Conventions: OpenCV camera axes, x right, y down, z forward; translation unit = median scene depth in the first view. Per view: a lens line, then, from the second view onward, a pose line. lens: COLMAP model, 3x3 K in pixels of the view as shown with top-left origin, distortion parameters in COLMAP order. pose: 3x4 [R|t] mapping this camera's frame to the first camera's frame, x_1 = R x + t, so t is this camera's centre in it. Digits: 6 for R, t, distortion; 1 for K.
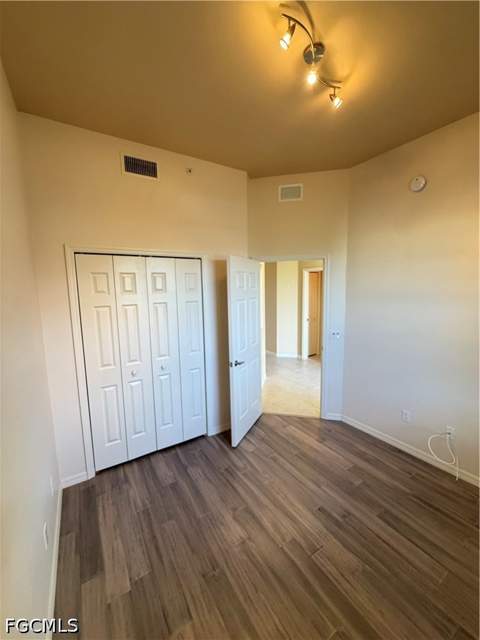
lens RADIAL K [[257.8, 0, 239.0], [0, 257.8, 318.1], [0, 0, 1]] dist [0.000916, -0.000054]
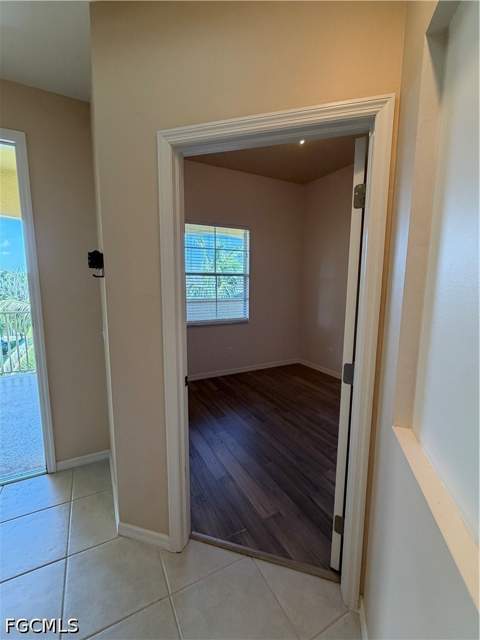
lens RADIAL K [[280.1, 0, 240.0], [0, 280.1, 320.0], [0, 0, 1]] dist [0.003215, 0.000725]
pose [[-0.997034, 0.002179, 0.076937, 0.273469], [0.022073, 0.965707, 0.258695, -0.130757], [-0.073735, 0.259626, -0.962890, 1.899809]]
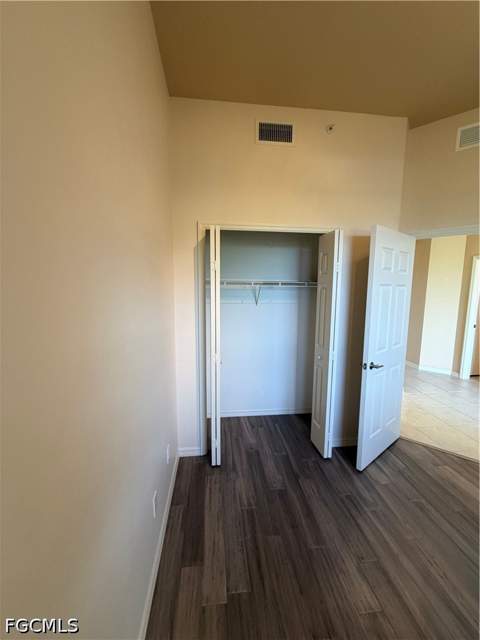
lens RADIAL K [[256.2, 0, 239.3], [0, 256.2, 318.3], [0, 0, 1]] dist [0.001302, -0.000013]
pose [[0.898433, 0.078759, -0.431990, -0.052096], [-0.077322, 0.996787, 0.020920, 0.051658], [0.432249, 0.014607, 0.901636, 0.139579]]
